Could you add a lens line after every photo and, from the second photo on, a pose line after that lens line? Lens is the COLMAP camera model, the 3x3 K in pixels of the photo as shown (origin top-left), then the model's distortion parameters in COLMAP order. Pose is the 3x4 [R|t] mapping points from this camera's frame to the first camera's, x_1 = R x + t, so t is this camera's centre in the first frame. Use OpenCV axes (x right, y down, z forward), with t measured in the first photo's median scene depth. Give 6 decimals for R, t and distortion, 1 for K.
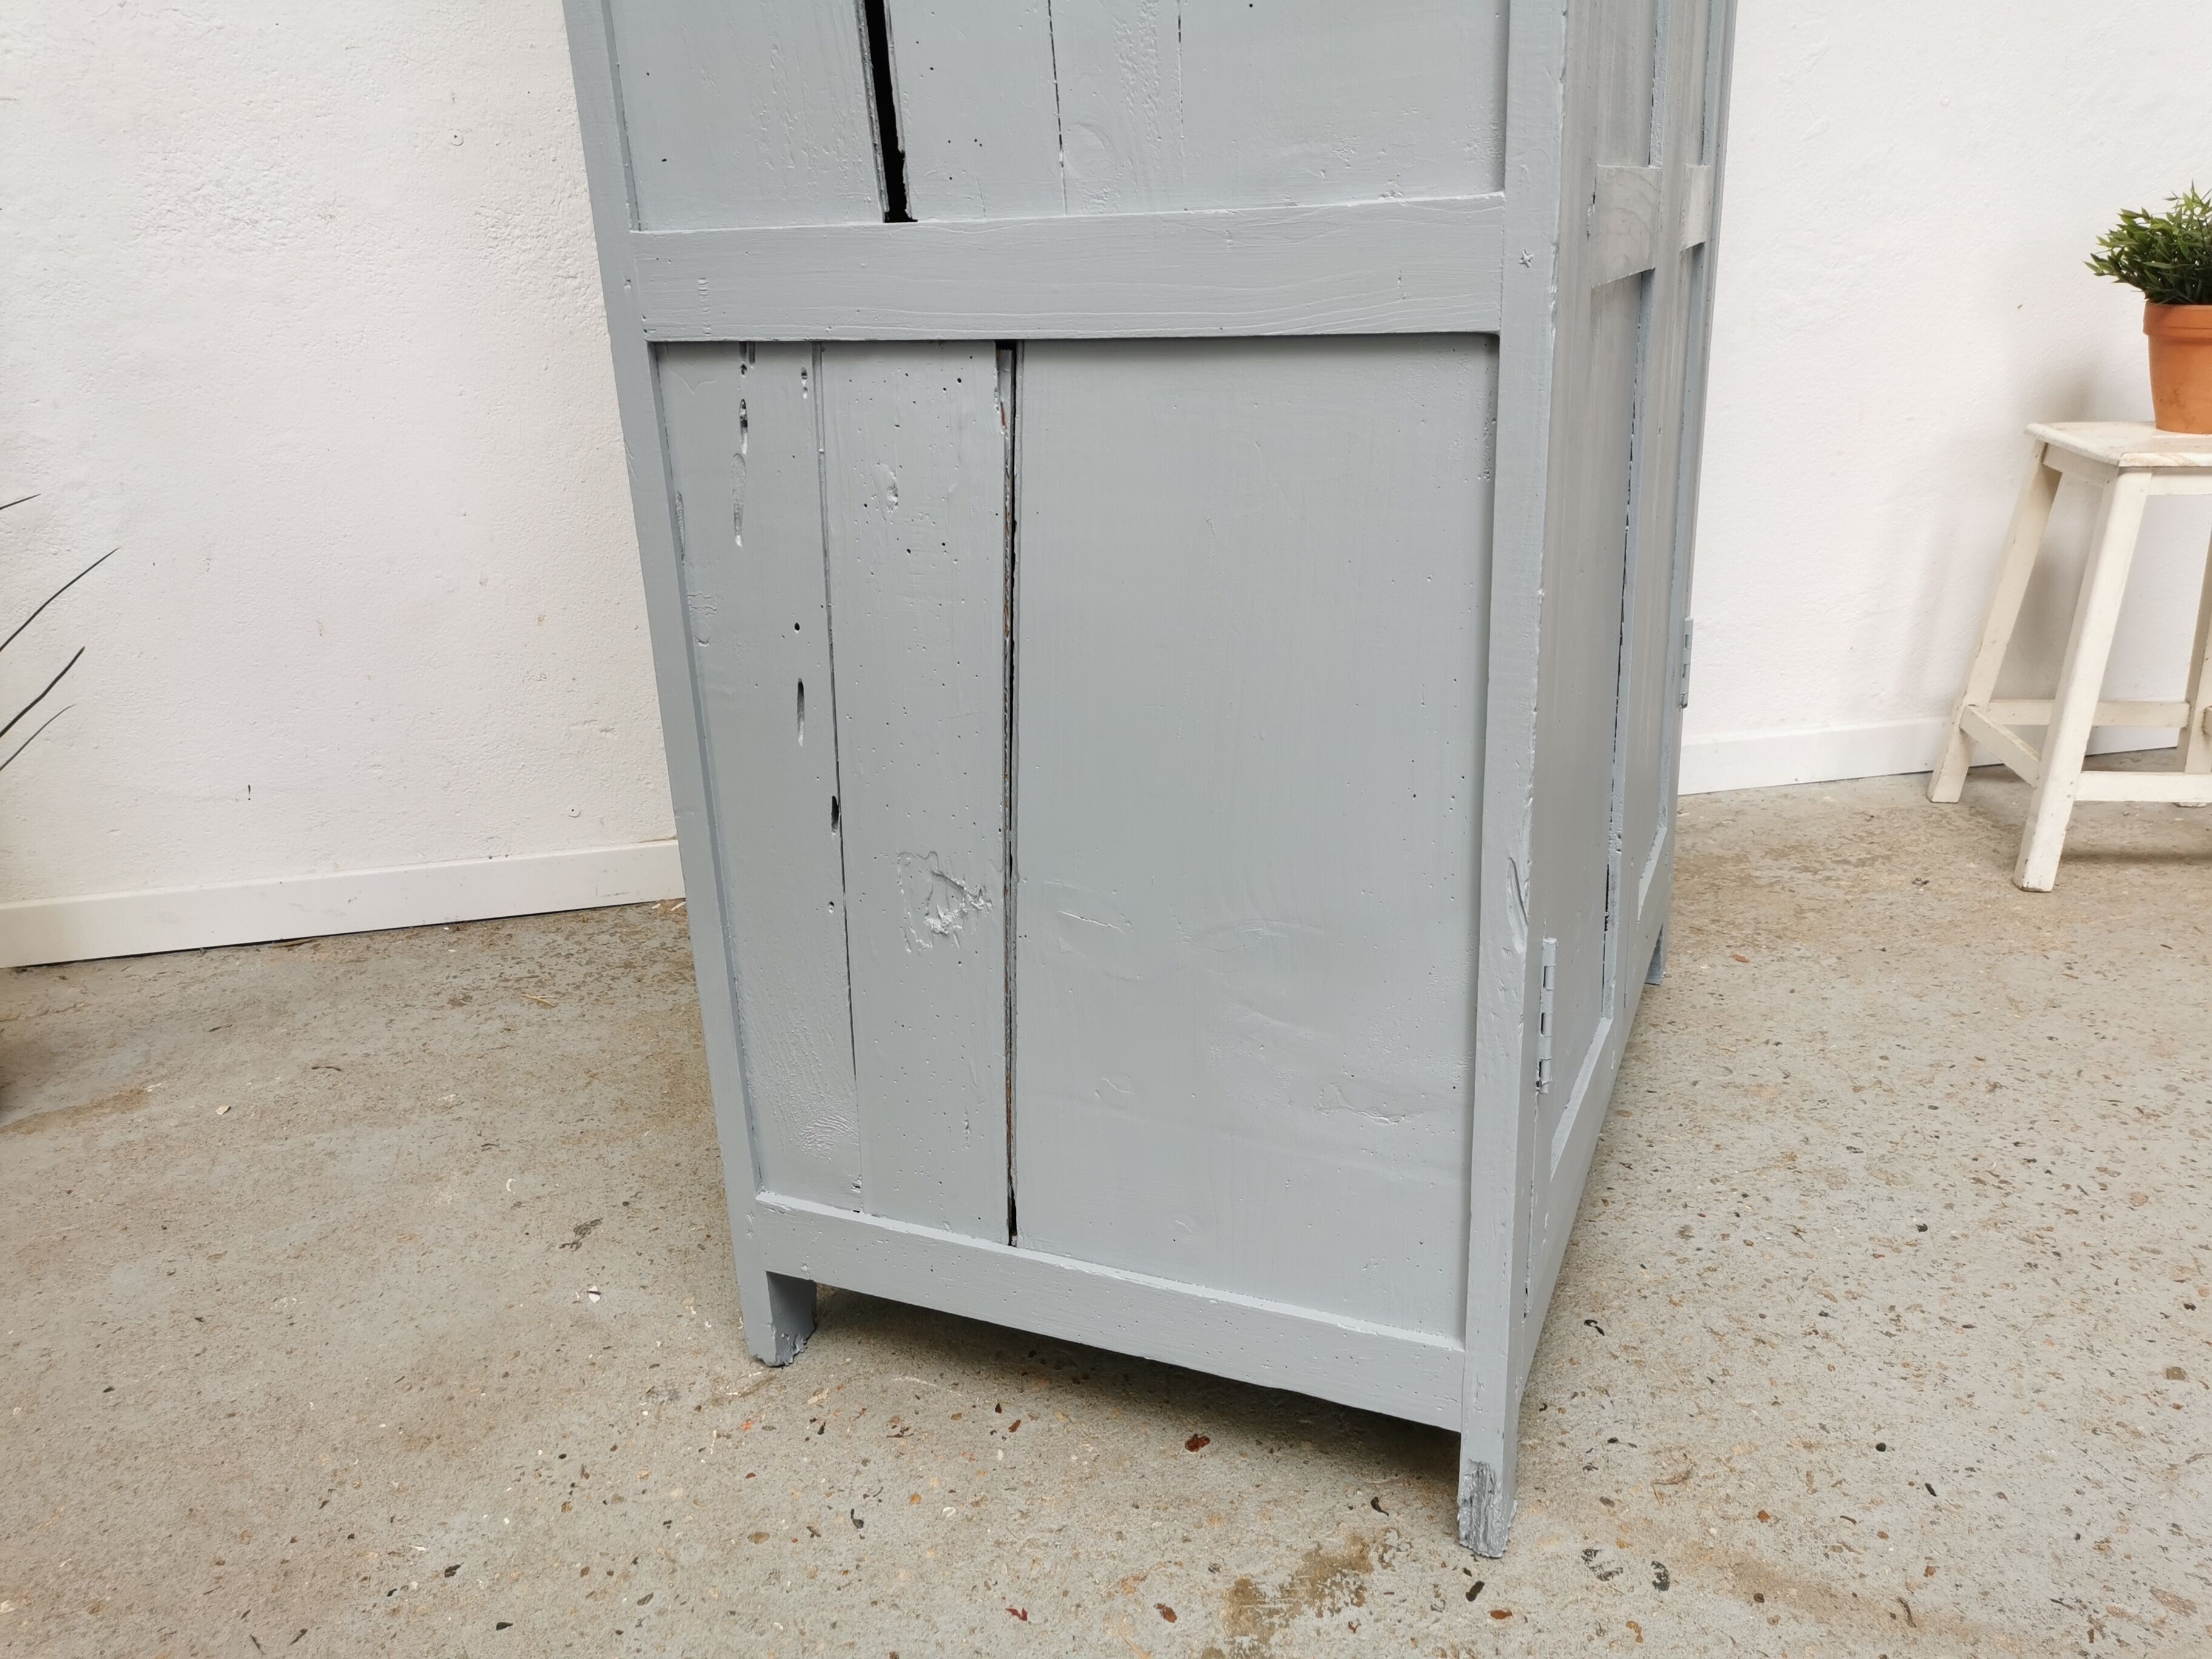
lens RADIAL K [[1710.2, 0, 1105.6], [0, 1710.2, 828.2], [0, 0, 1]] dist [0.051823, -0.042845]
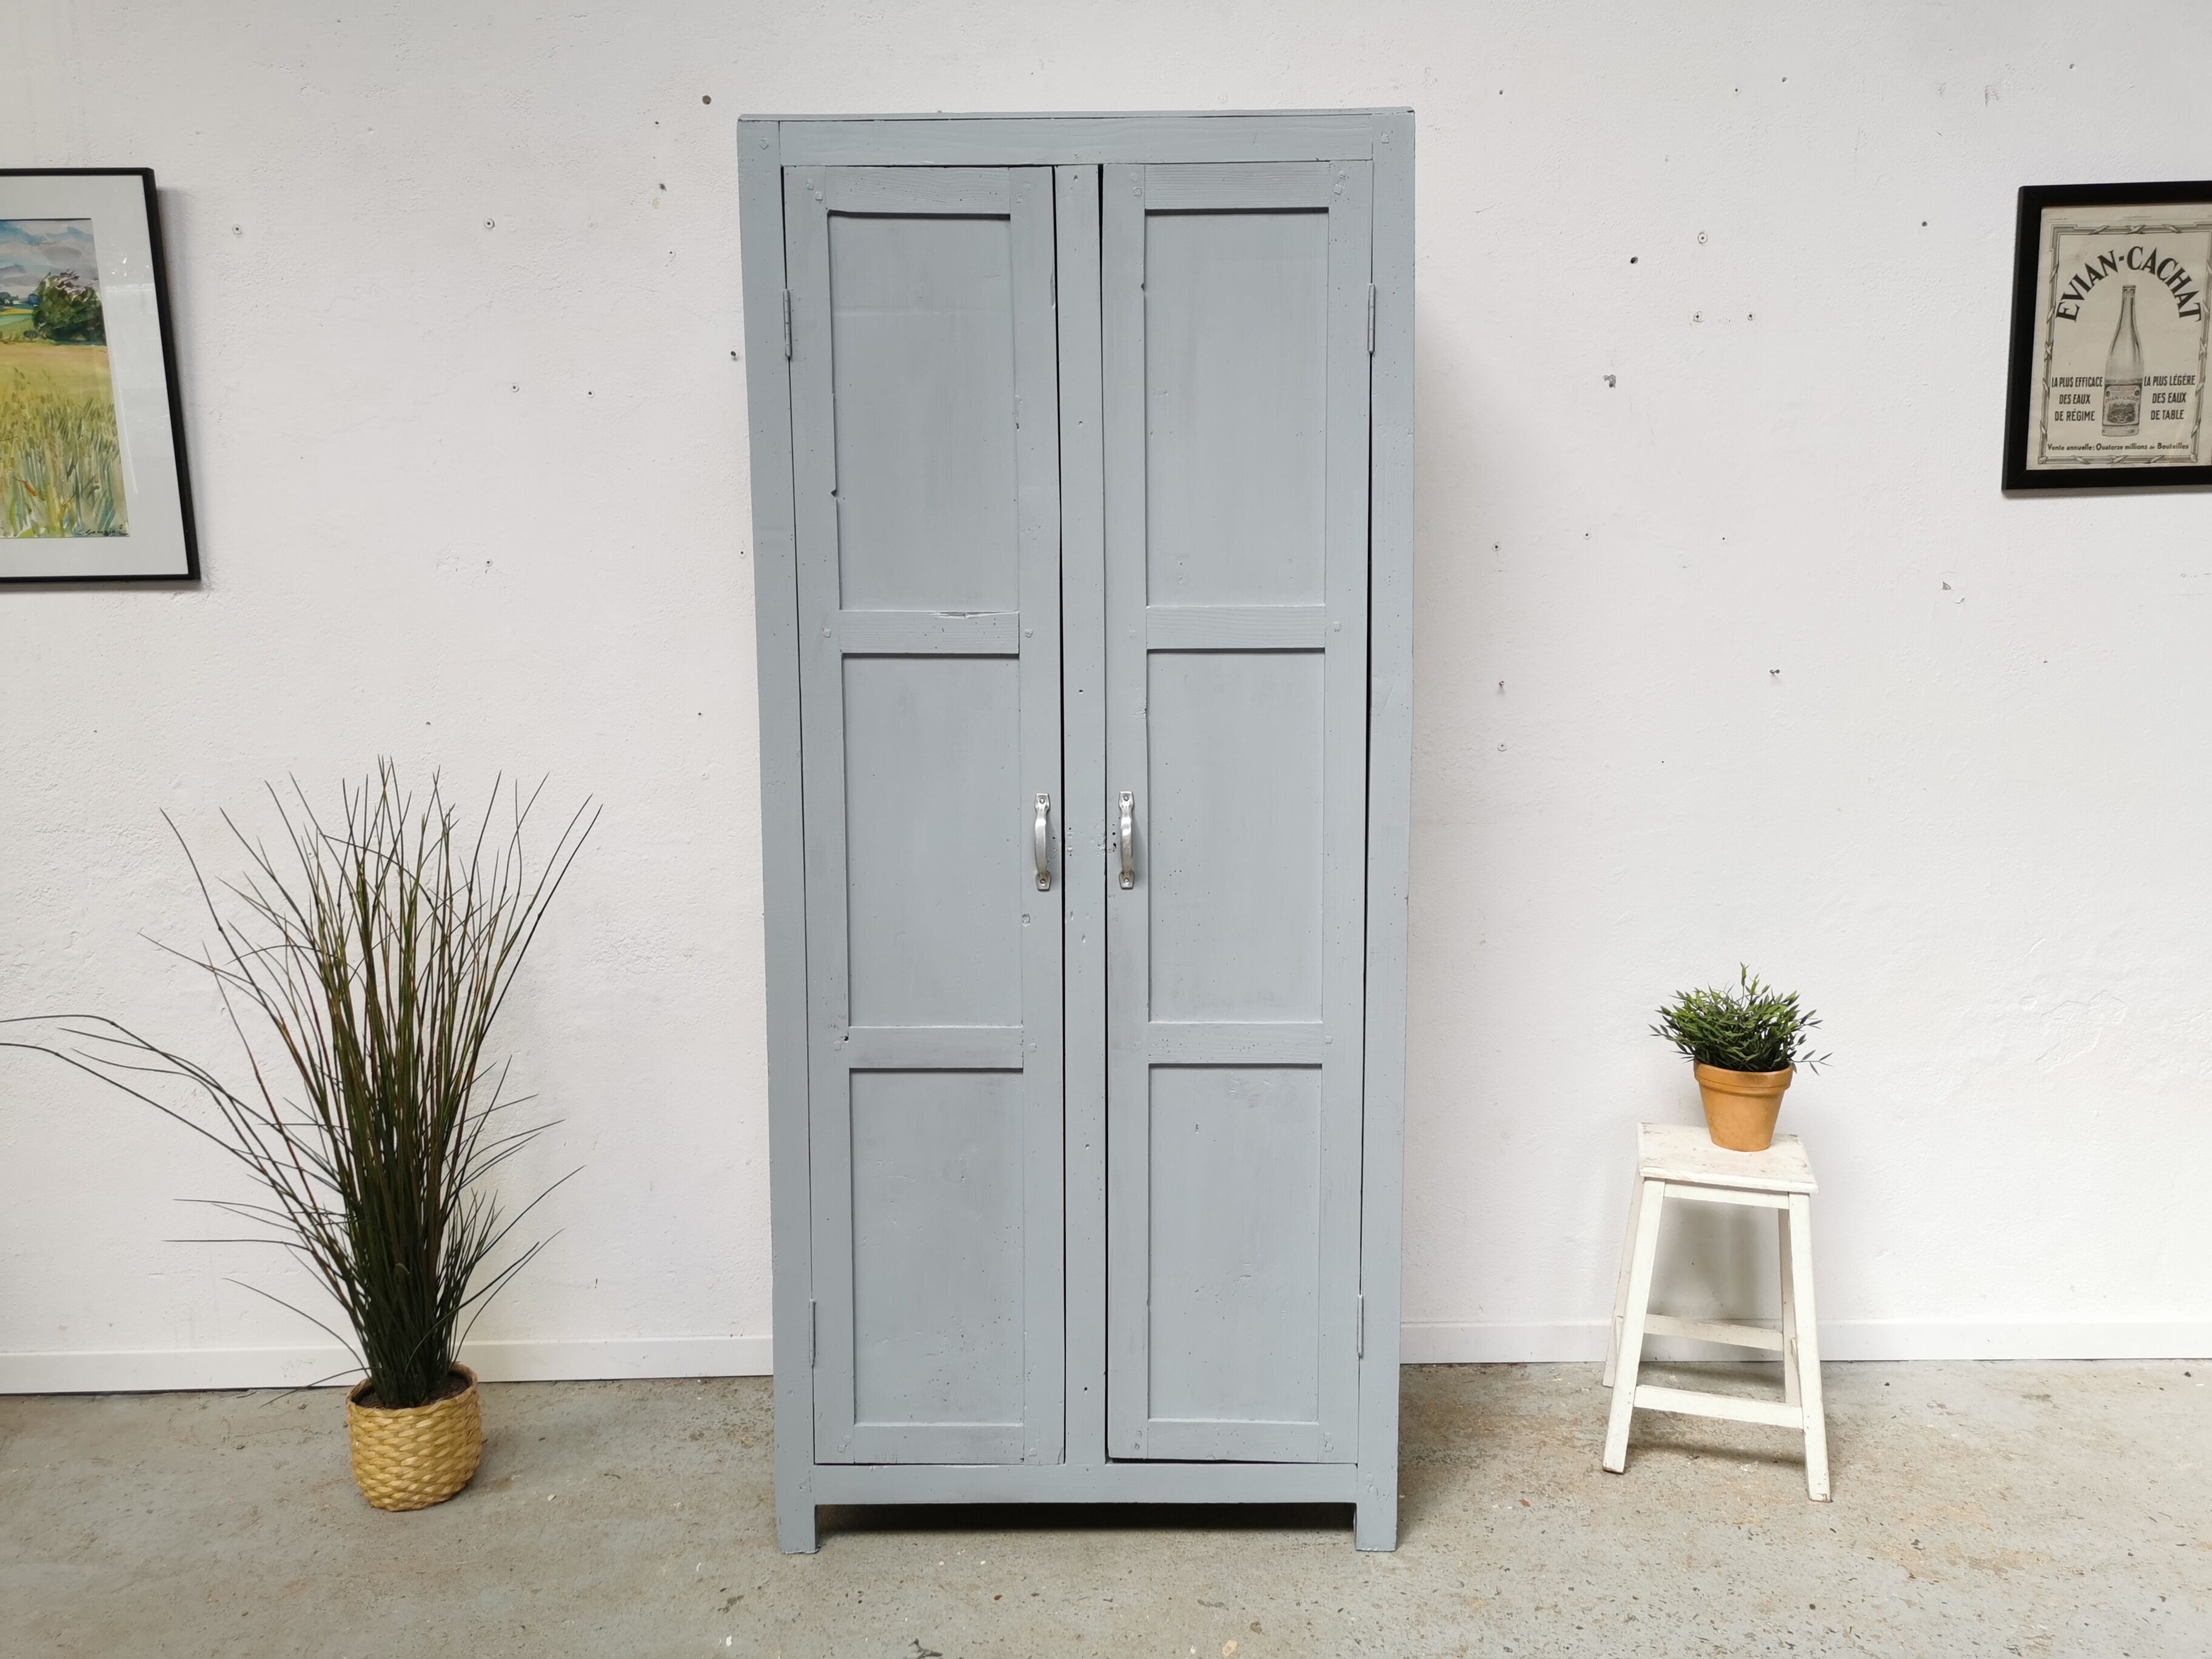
lens RADIAL K [[1710.2, 0, 1107.3], [0, 1710.2, 824.7], [0, 0, 1]] dist [0.051823, -0.042845]
pose [[0.980584, 0.041177, -0.191729, 0.309952], [-0.082421, 0.973697, -0.212418, -0.158834], [0.177939, 0.224096, 0.958185, -0.650071]]
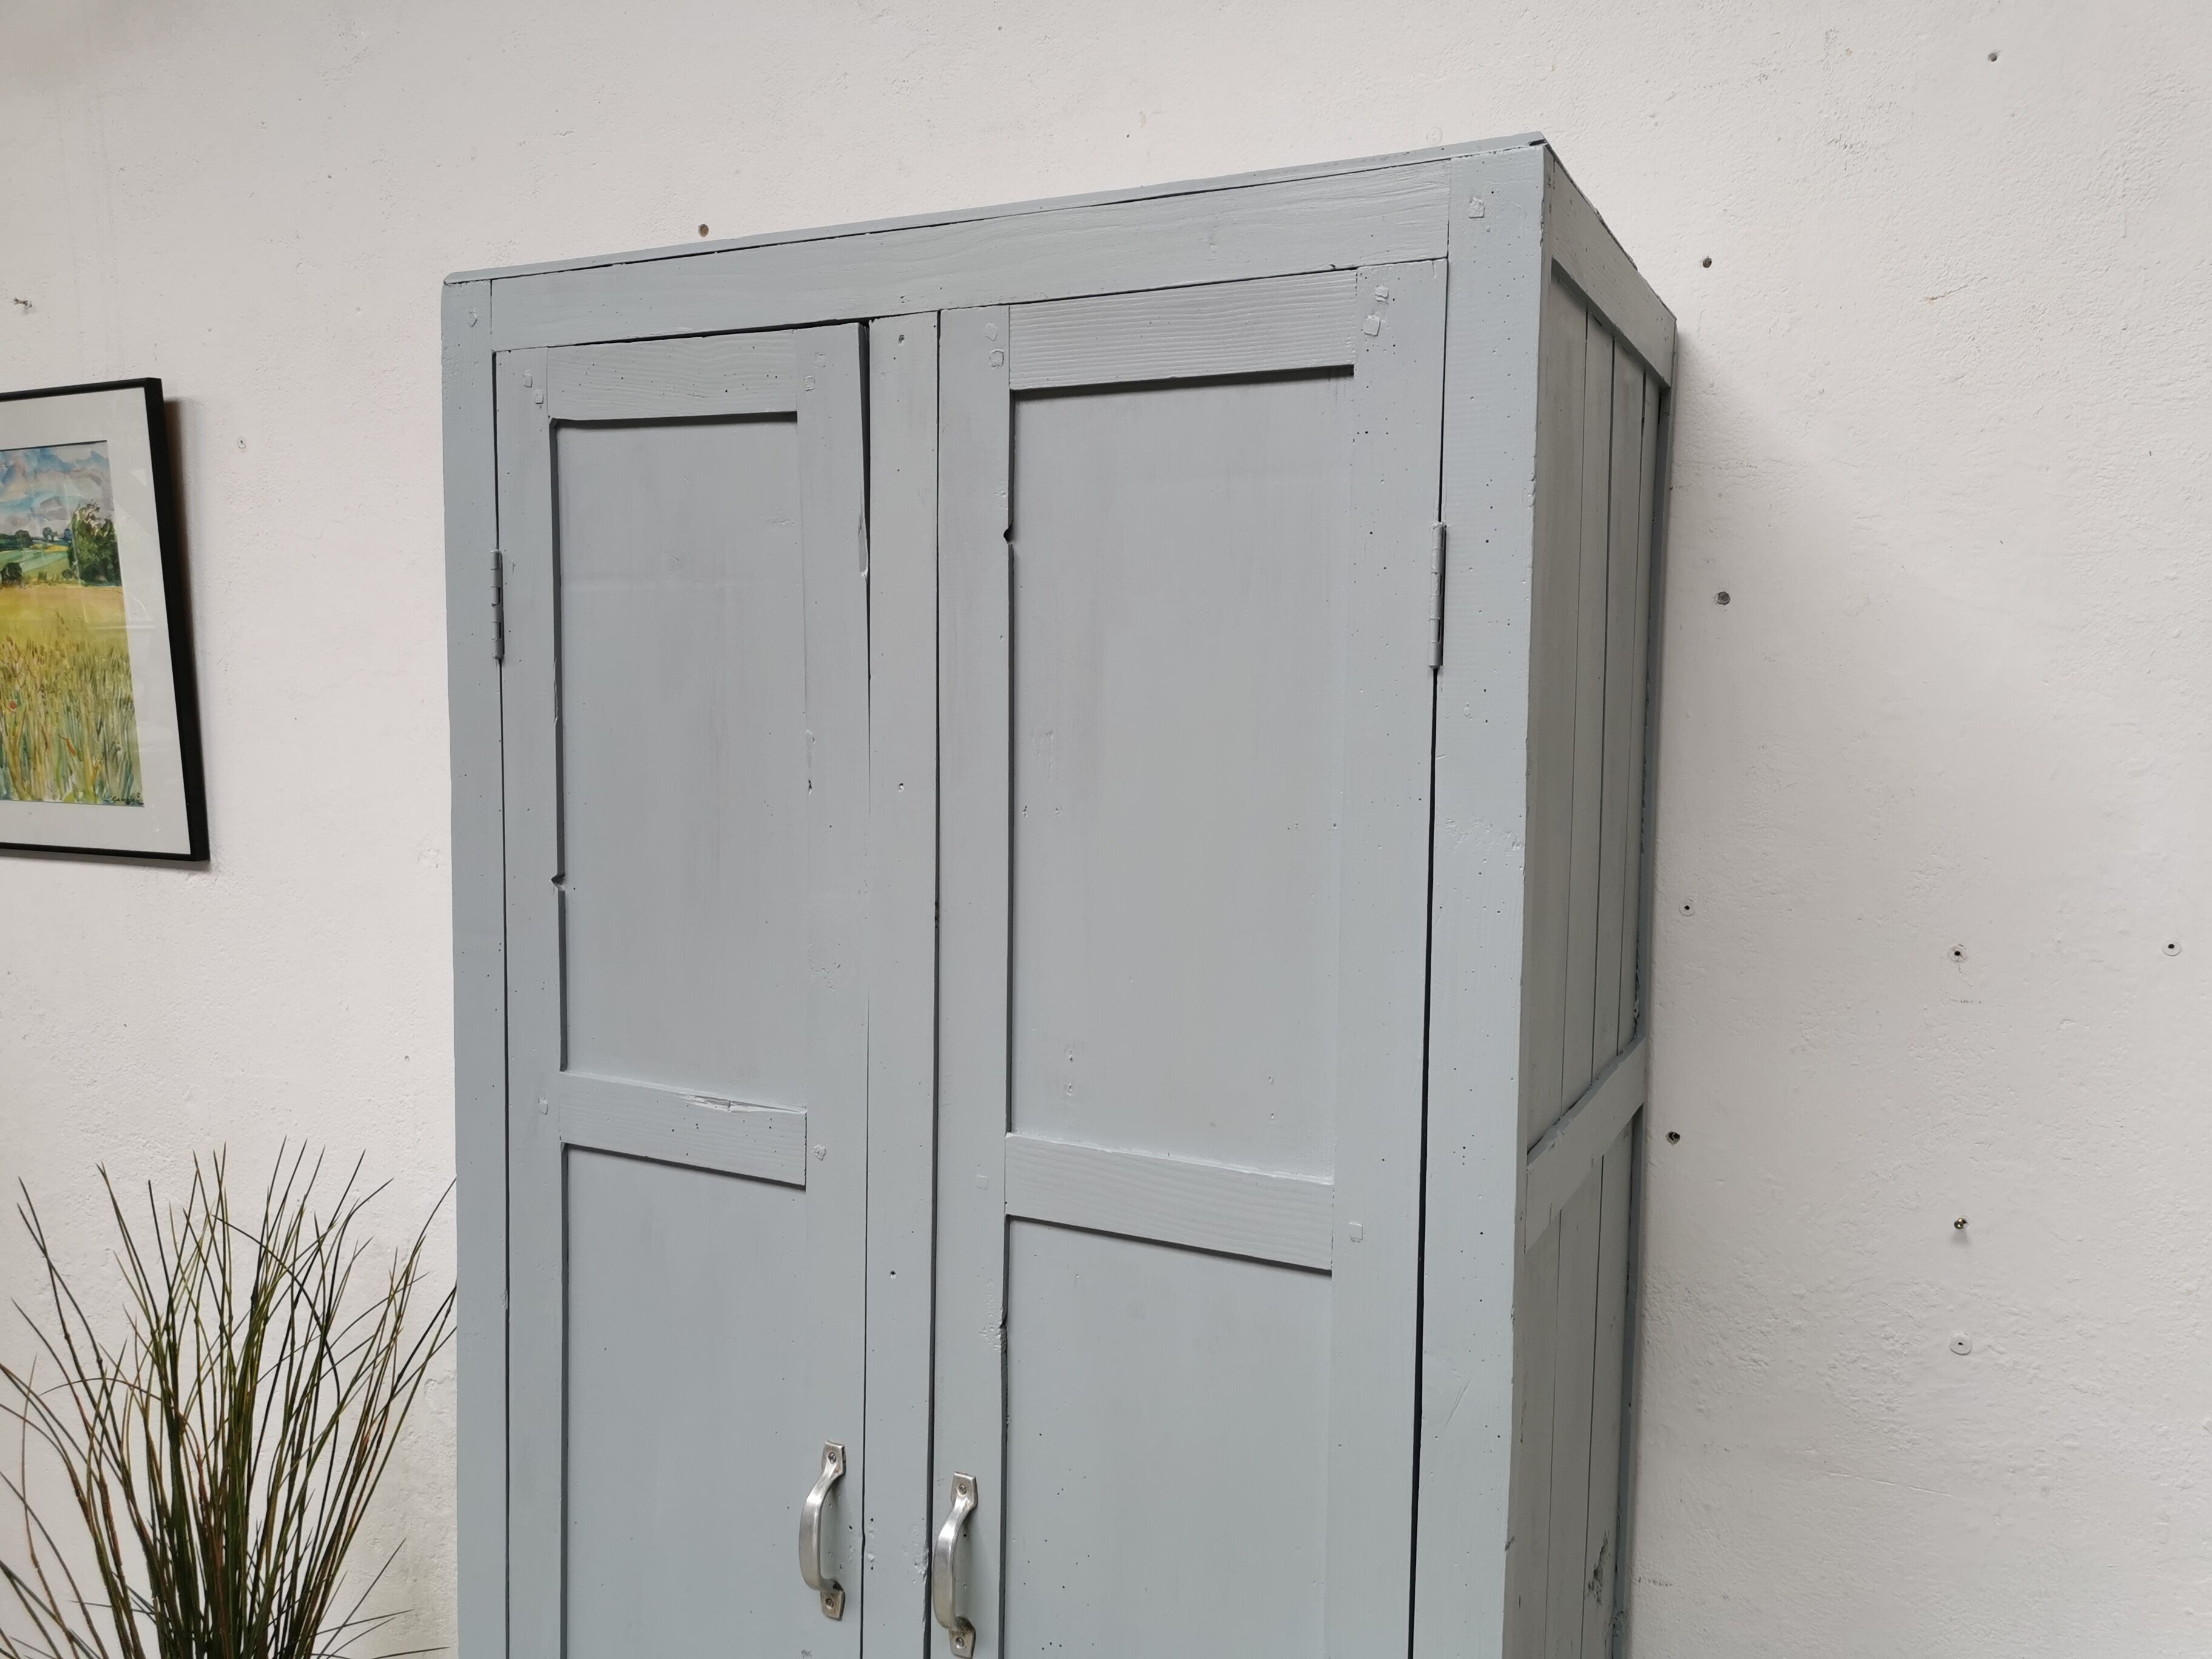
lens RADIAL K [[1710.2, 0, 1100.2], [0, 1710.2, 827.8], [0, 0, 1]] dist [0.051823, -0.042845]
pose [[0.794567, 0.088386, -0.600709, 0.532230], [-0.232198, 0.958378, -0.166119, -0.663780], [0.561024, 0.271476, 0.782018, 0.099198]]
